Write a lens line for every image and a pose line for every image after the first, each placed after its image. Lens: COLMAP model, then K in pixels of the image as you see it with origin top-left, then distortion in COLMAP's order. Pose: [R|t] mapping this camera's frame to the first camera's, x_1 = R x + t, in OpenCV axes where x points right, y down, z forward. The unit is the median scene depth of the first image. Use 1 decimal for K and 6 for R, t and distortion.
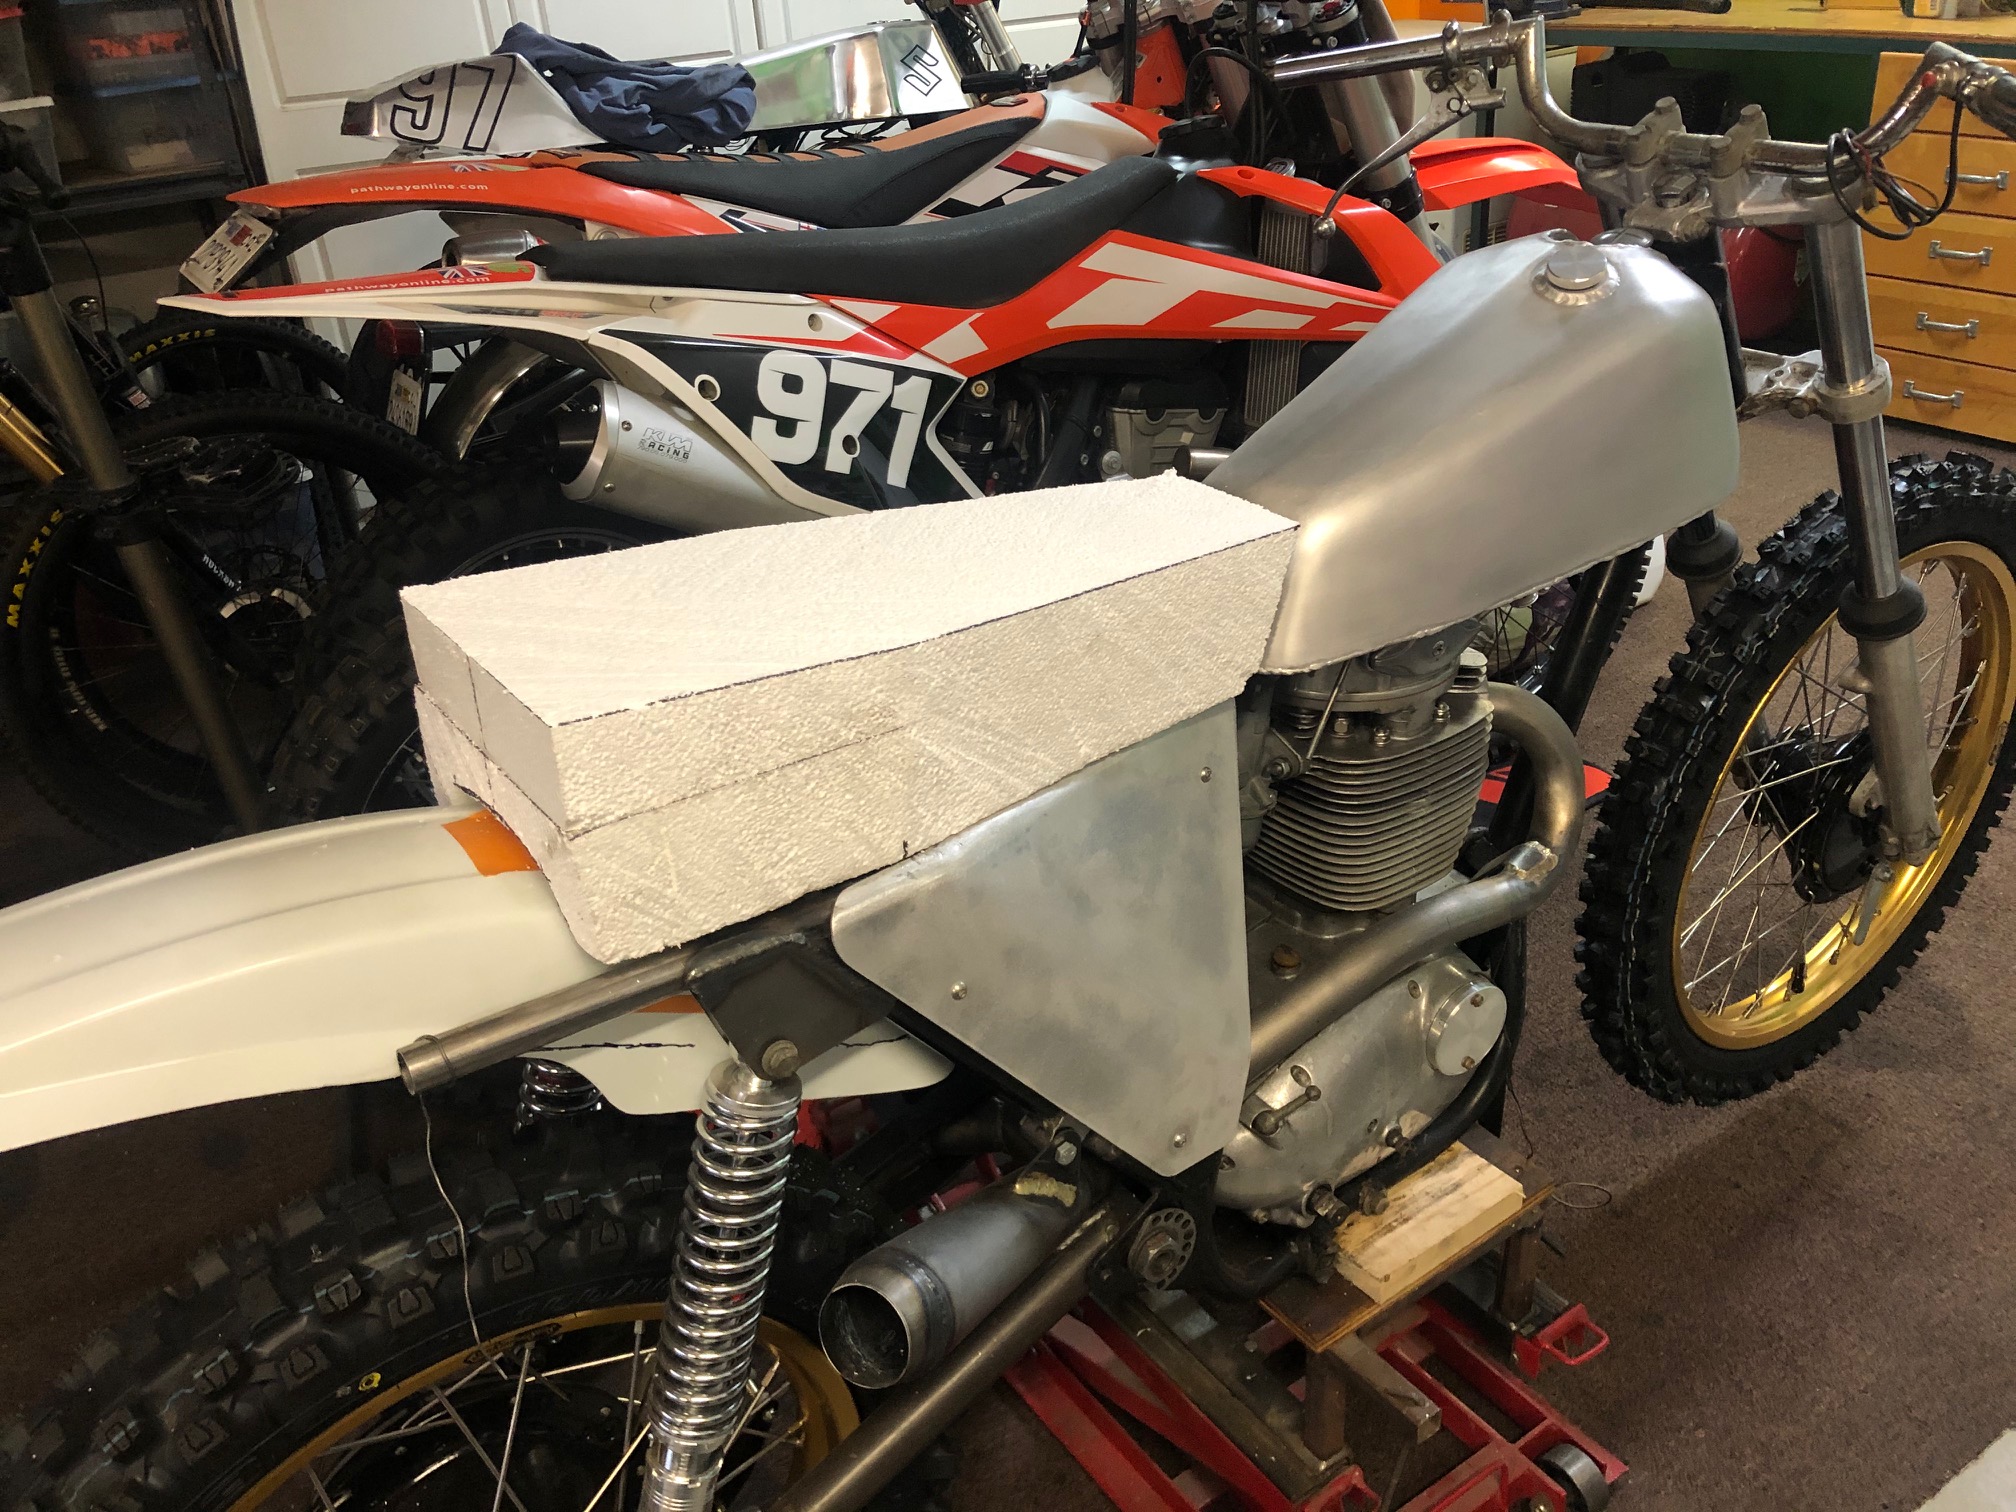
lens RADIAL K [[1612.9, 0, 1017.9], [0, 1612.9, 768.5], [0, 0, 1]] dist [-0.016251, 0.010576]
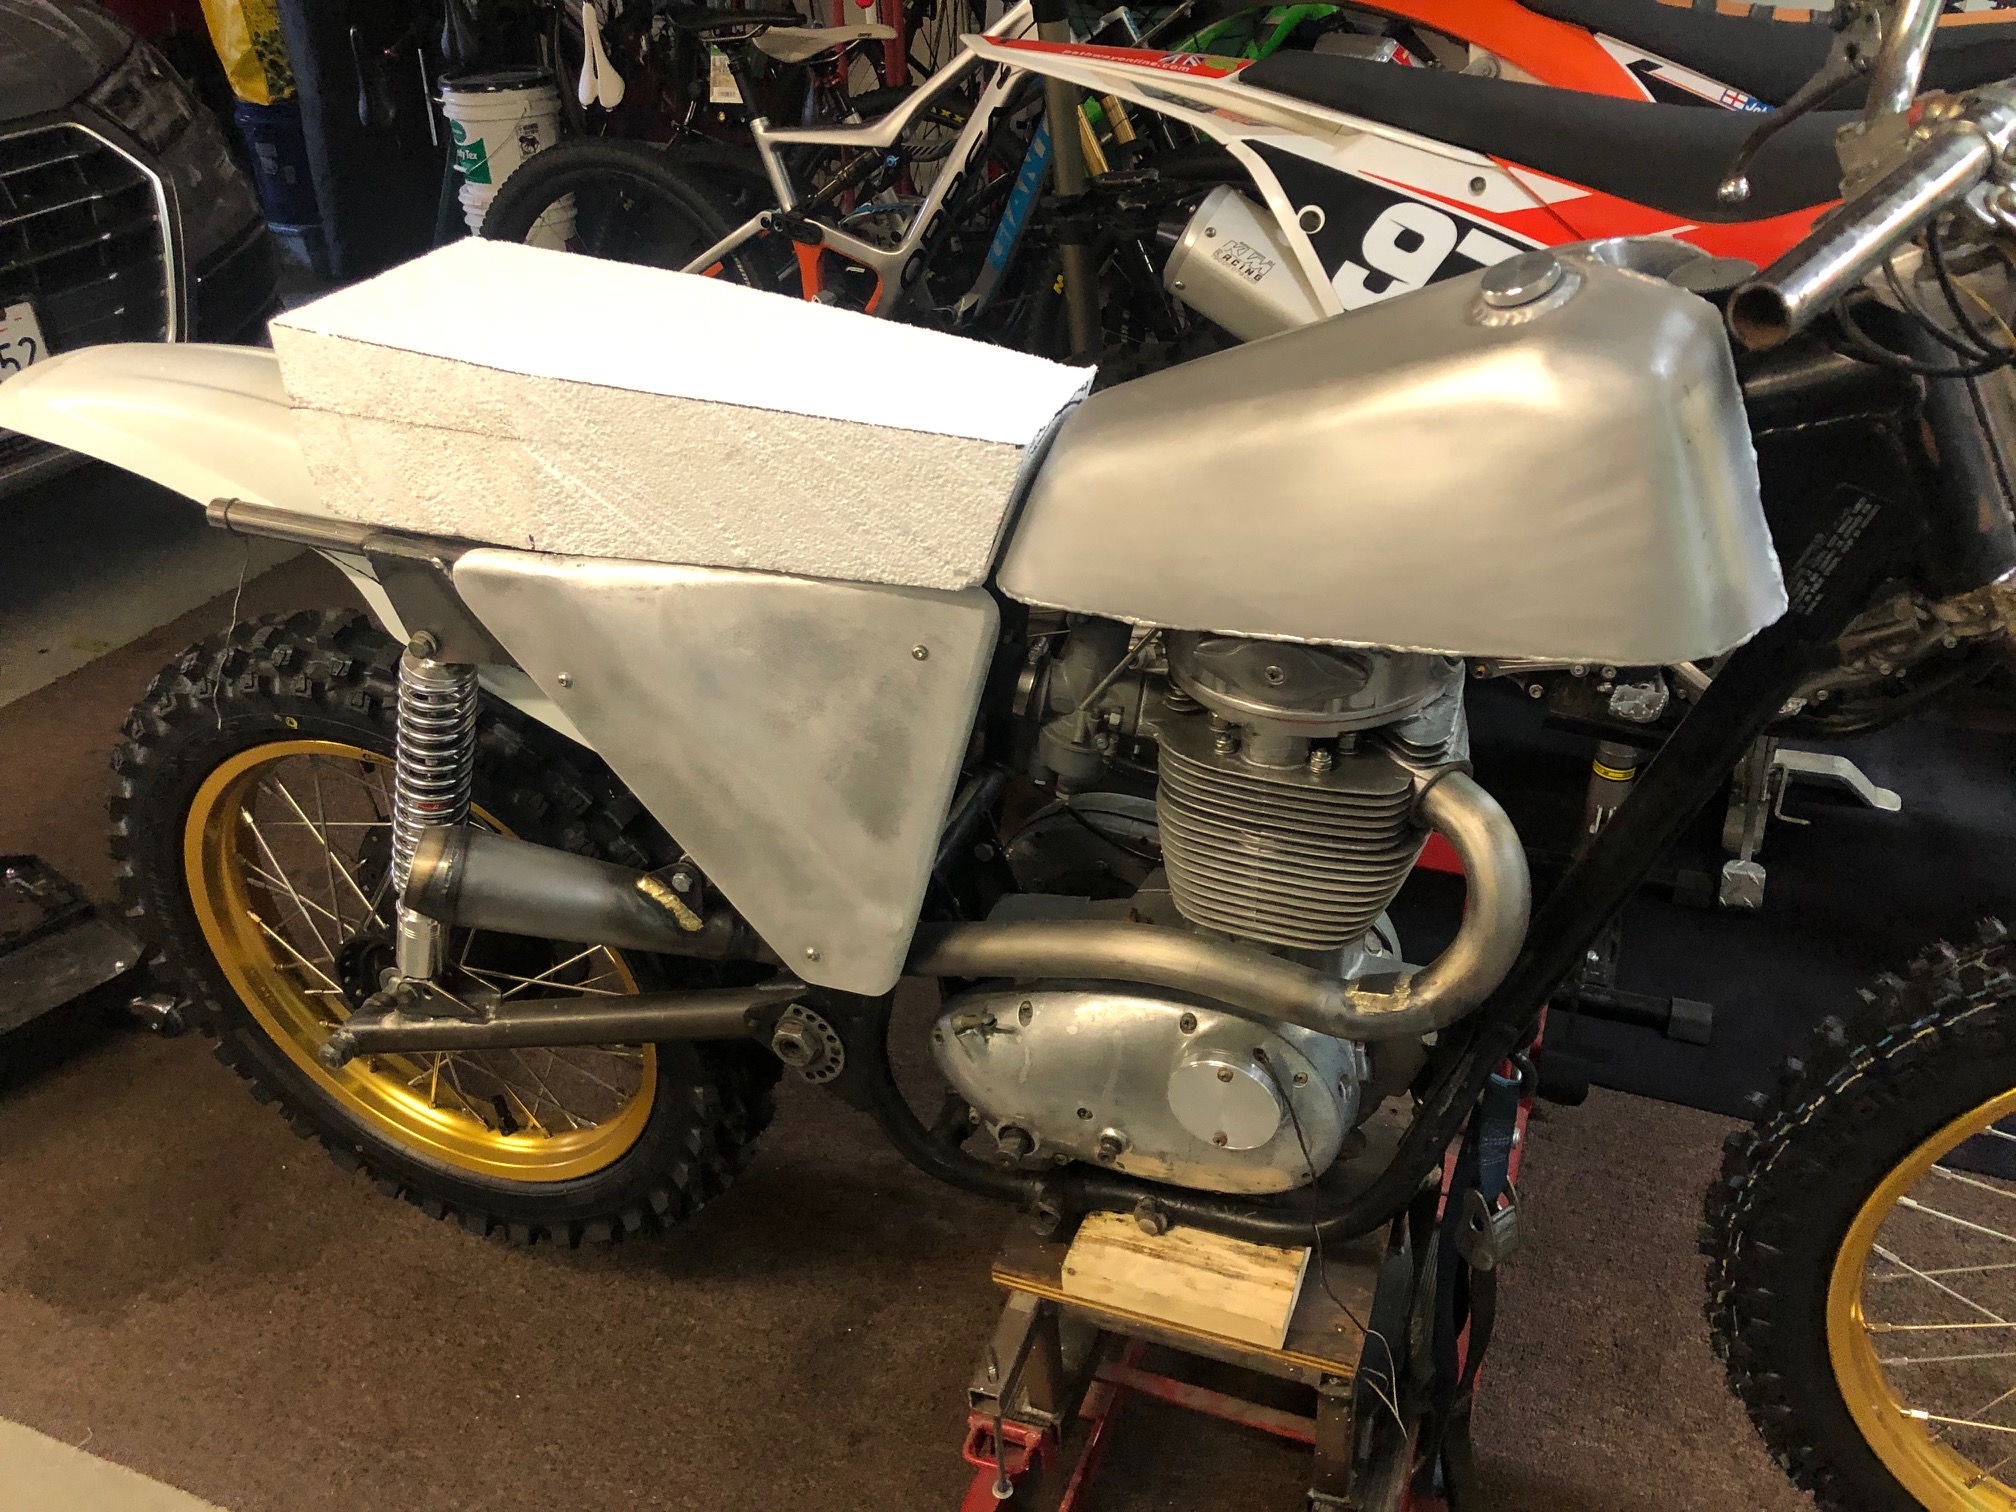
lens RADIAL K [[1612.9, 0, 1014.6], [0, 1612.9, 739.3], [0, 0, 1]] dist [-0.016251, 0.010576]
pose [[0.570367, 0.463386, -0.678200, 0.543615], [-0.394556, 0.878742, 0.268585, -0.152686], [0.720421, 0.114395, 0.684037, 0.227557]]
